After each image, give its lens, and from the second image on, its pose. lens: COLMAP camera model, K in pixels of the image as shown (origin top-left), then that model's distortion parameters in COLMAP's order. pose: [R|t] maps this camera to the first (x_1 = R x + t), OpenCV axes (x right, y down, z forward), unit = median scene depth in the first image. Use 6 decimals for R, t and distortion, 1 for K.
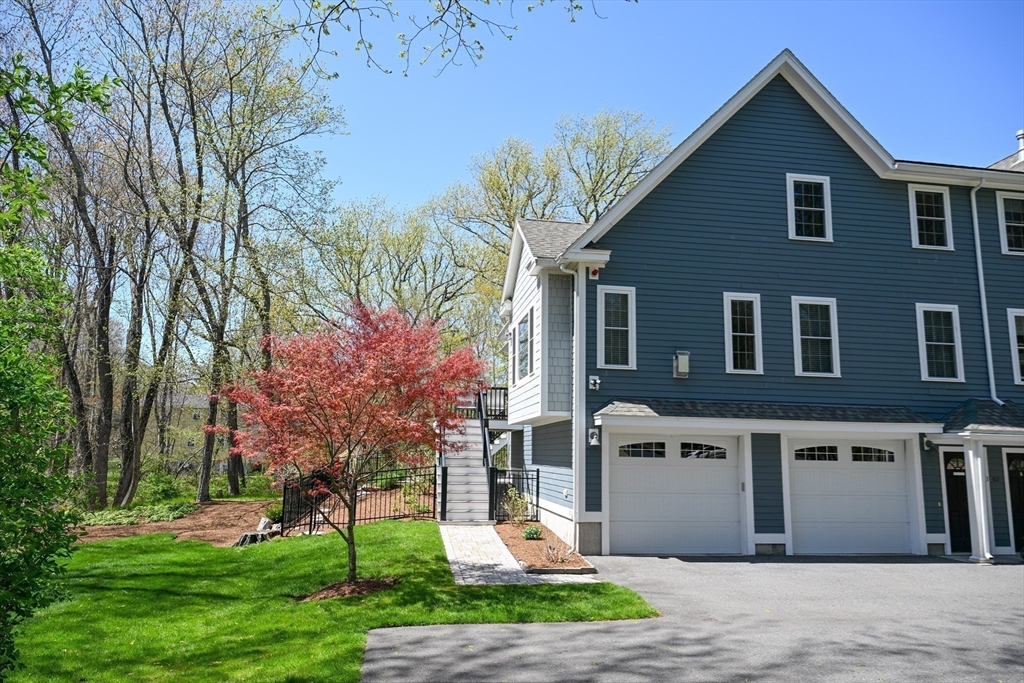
lens RADIAL K [[685.5, 0, 516.7], [0, 685.5, 343.3], [0, 0, 1]] dist [0.000266, 0.004658]
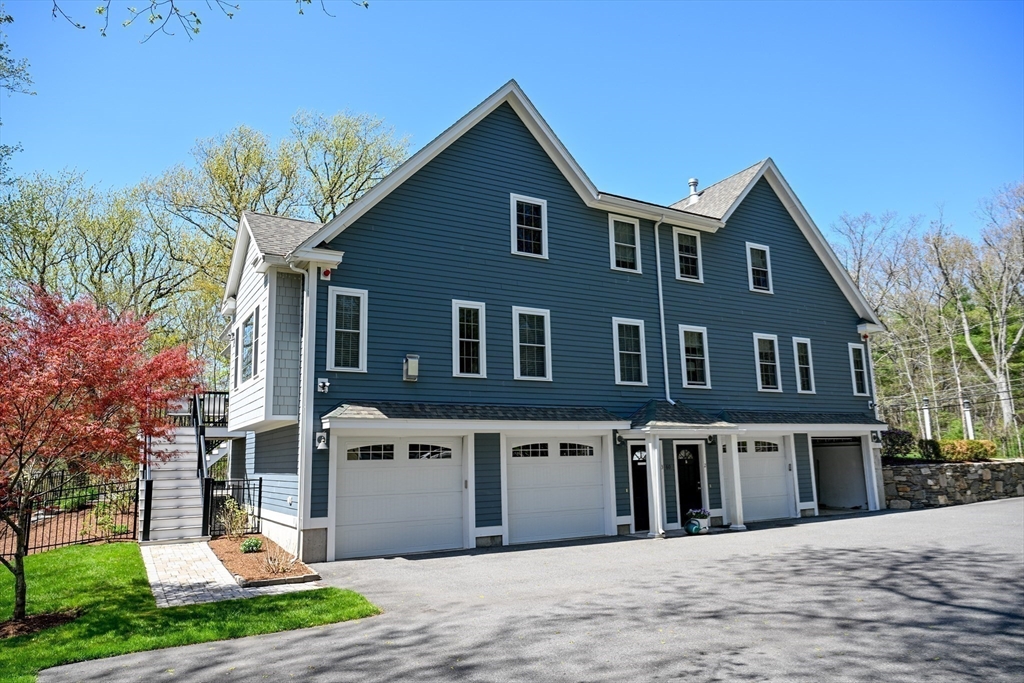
lens RADIAL K [[685.5, 0, 516.7], [0, 685.5, 343.3], [0, 0, 1]] dist [0.000266, 0.004658]
pose [[0.929104, 0.024958, 0.368977, 0.007185], [-0.020956, 0.999670, -0.014852, 0.006148], [-0.369226, 0.006067, 0.929320, -0.013026]]
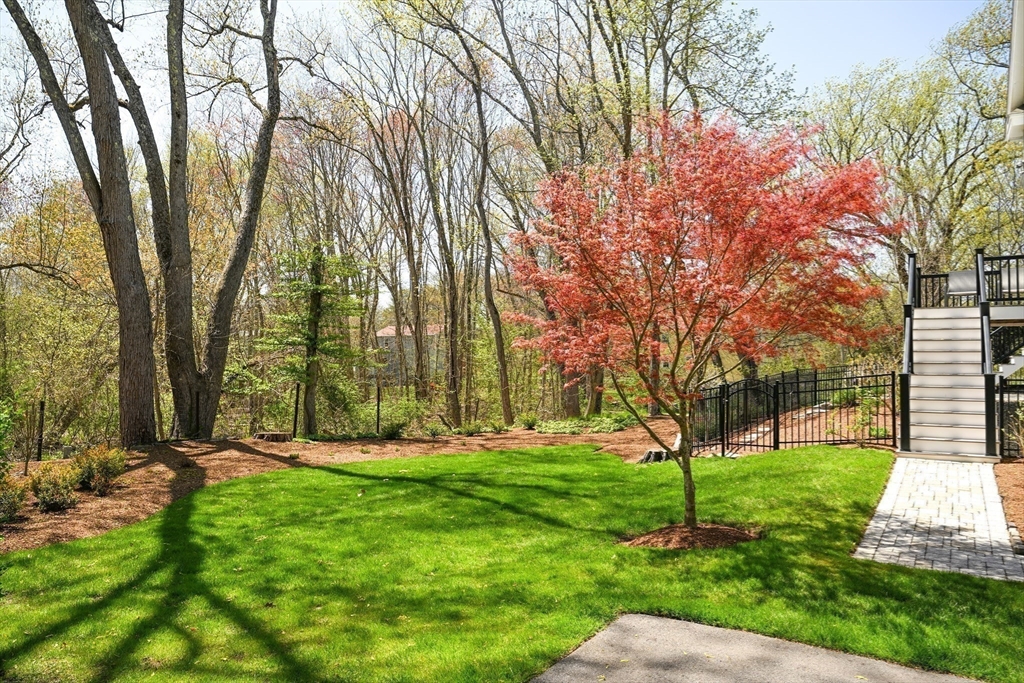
lens RADIAL K [[685.5, 0, 516.7], [0, 685.5, 343.3], [0, 0, 1]] dist [0.000266, 0.004658]
pose [[0.746463, -0.036495, -0.664425, 0.080376], [0.111130, 0.991309, 0.070402, 0.077665], [0.656081, -0.126390, 0.744032, 0.319824]]
